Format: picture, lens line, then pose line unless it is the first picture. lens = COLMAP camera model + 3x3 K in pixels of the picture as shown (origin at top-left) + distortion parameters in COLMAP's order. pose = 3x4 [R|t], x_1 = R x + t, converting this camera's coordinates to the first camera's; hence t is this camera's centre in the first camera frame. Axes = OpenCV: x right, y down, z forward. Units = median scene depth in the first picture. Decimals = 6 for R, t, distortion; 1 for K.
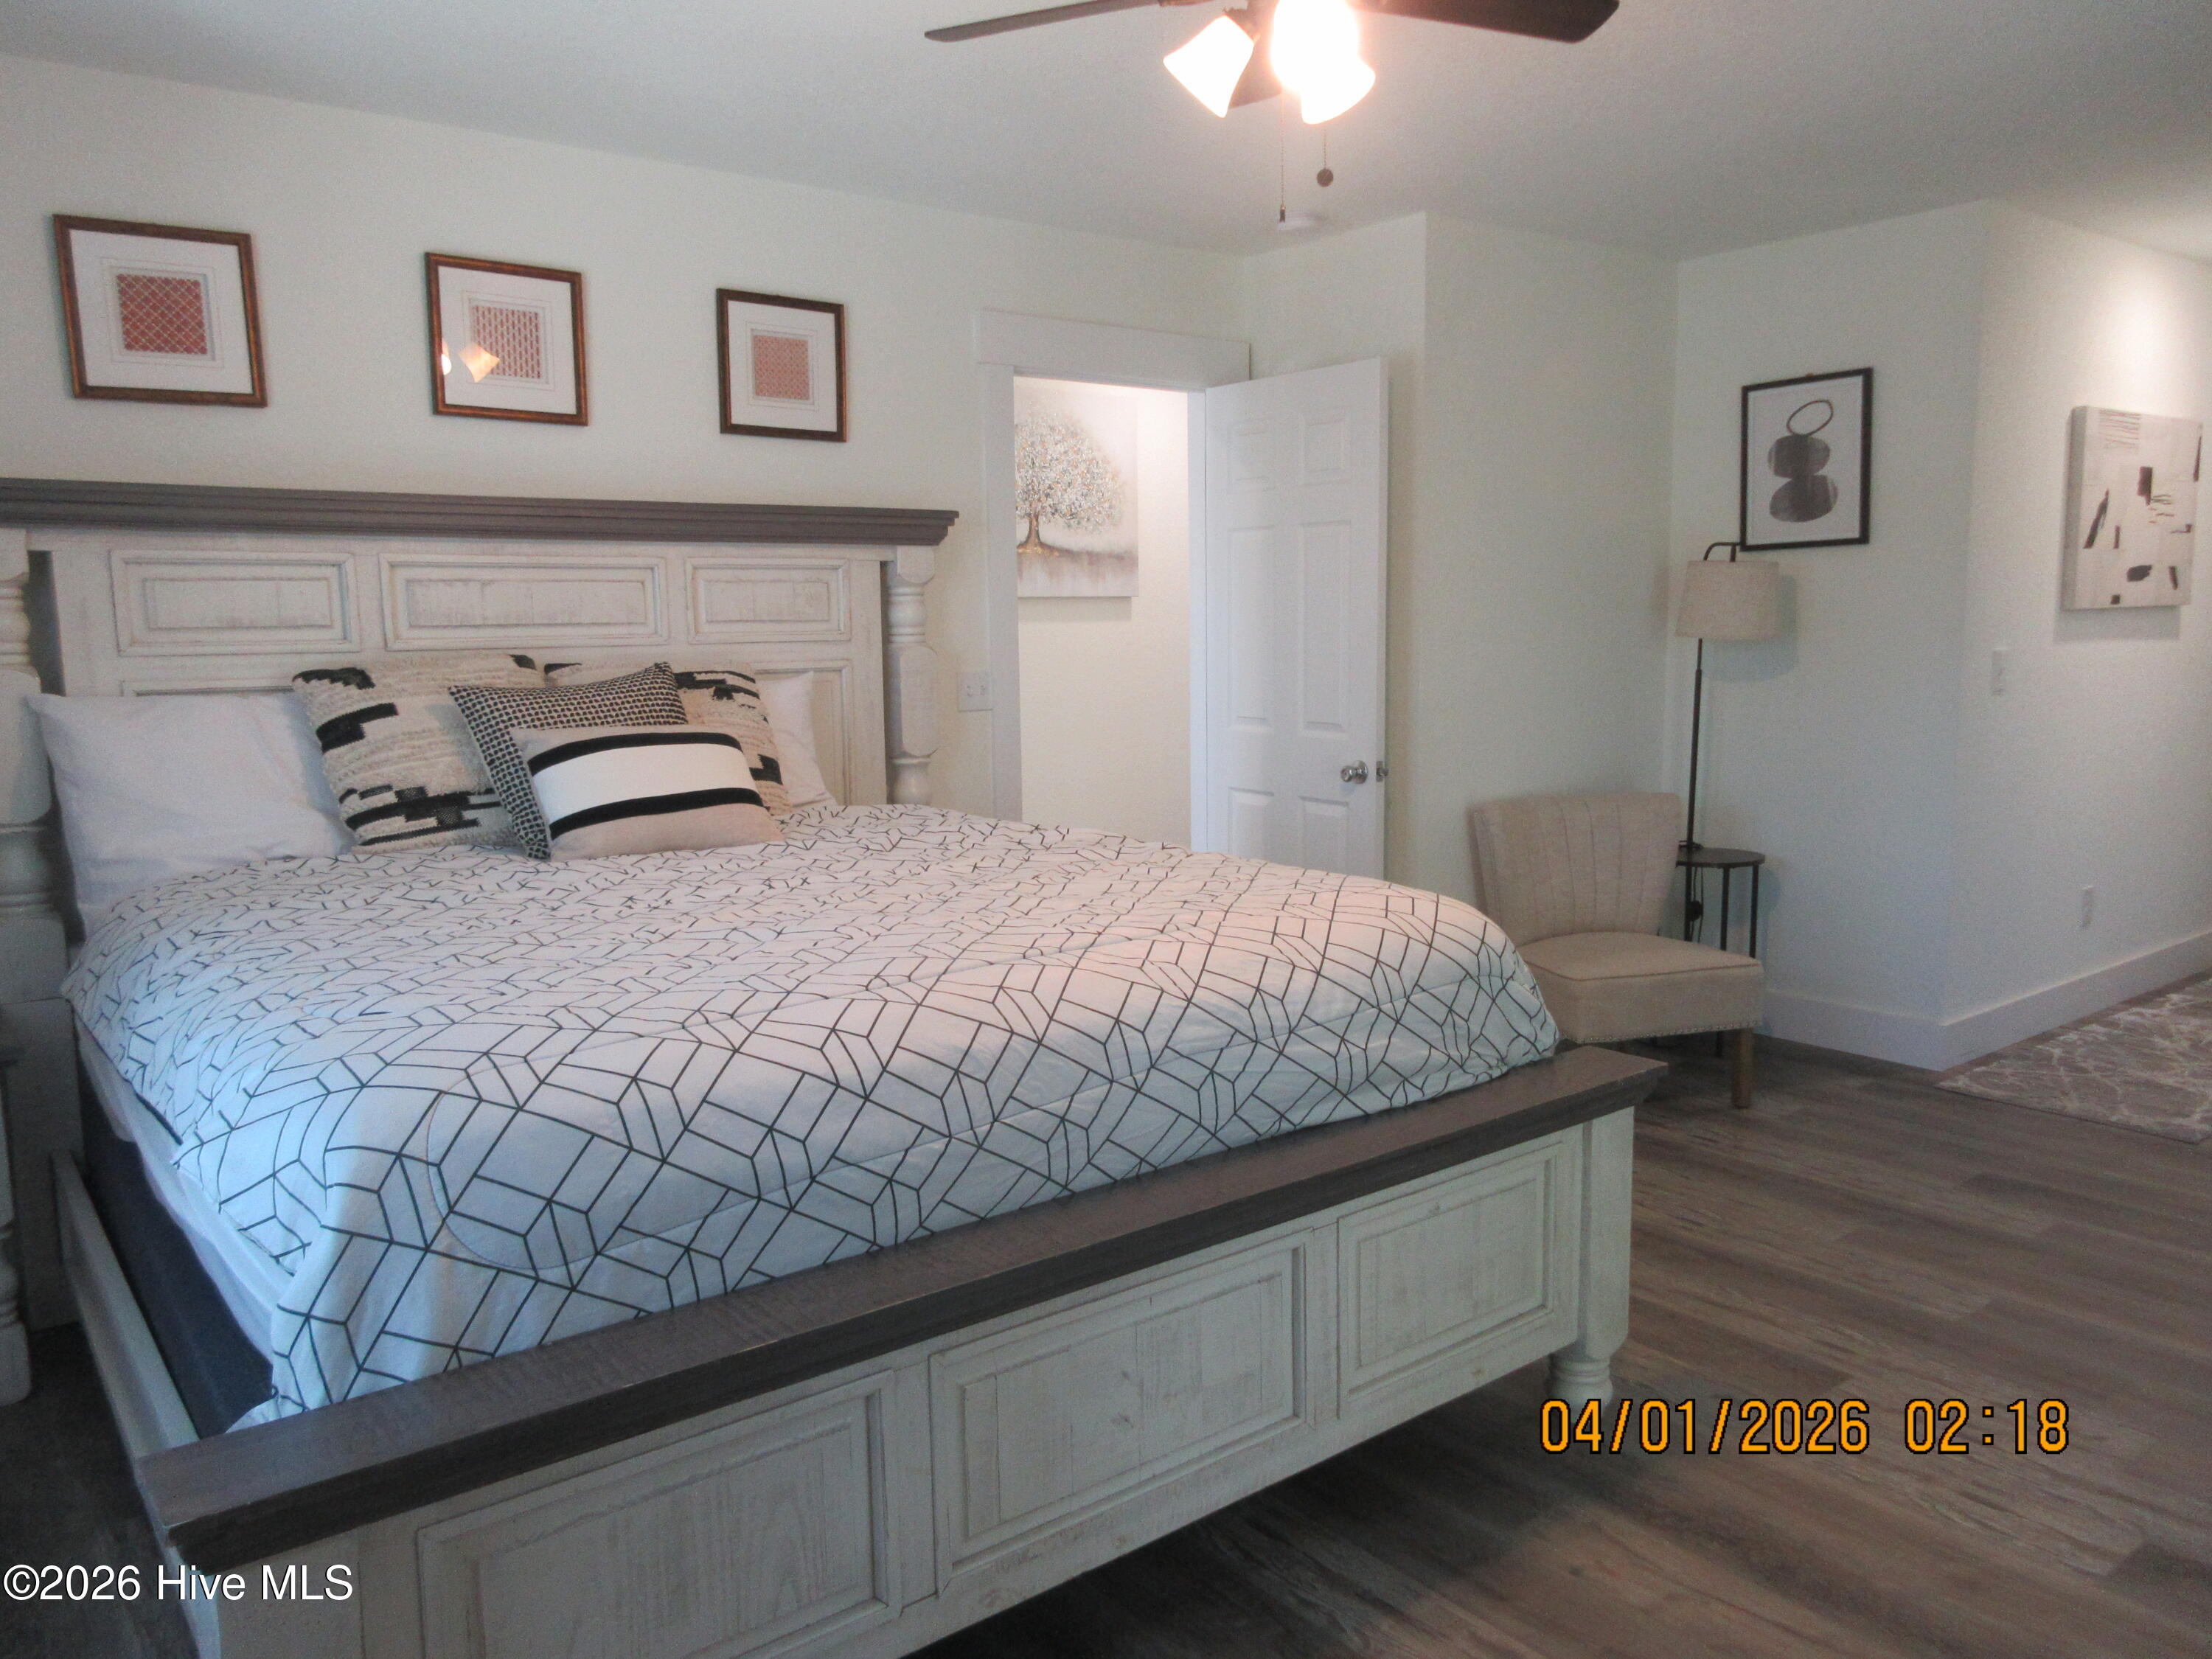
lens RADIAL K [[1662.9, 0, 1110.3], [0, 1662.9, 836.5], [0, 0, 1]] dist [0.026871, -0.004581]
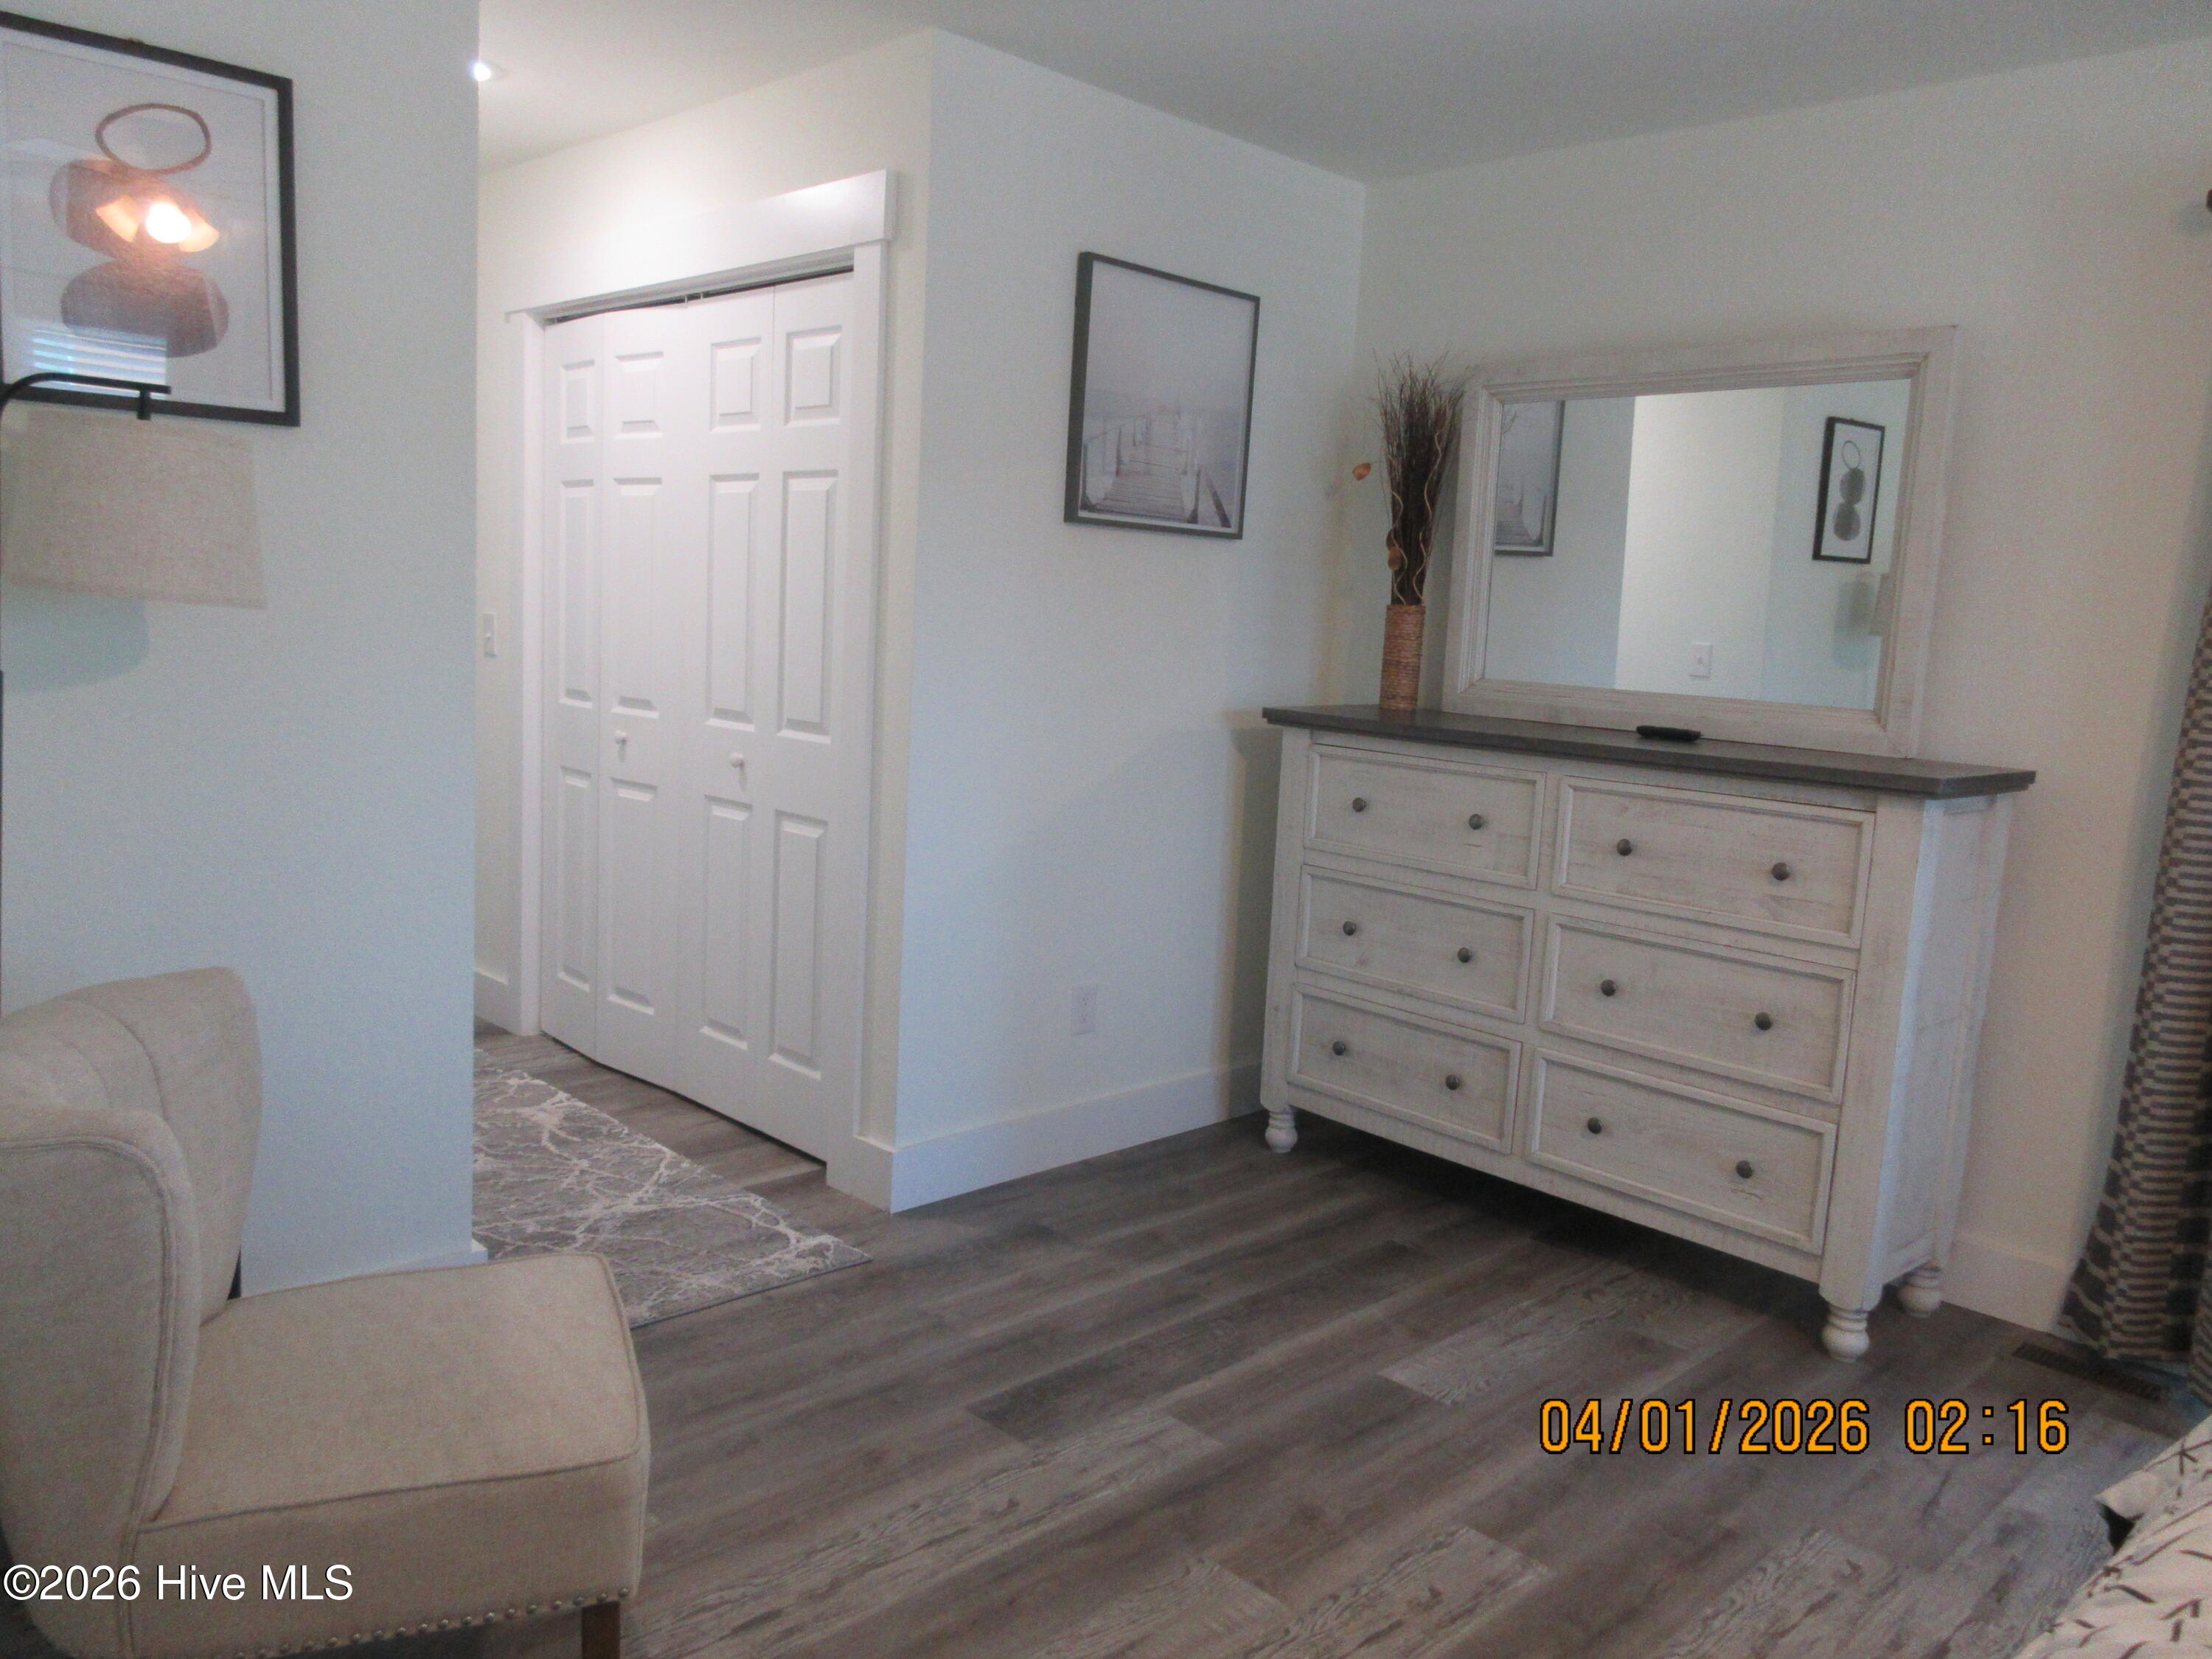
lens RADIAL K [[1662.9, 0, 1106.4], [0, 1662.9, 831.7], [0, 0, 1]] dist [0.026871, -0.004581]
pose [[-0.120012, -0.119636, 0.985538, -0.140376], [0.079347, 0.988381, 0.129643, -0.125790], [-0.989596, 0.093759, -0.109125, 1.055117]]
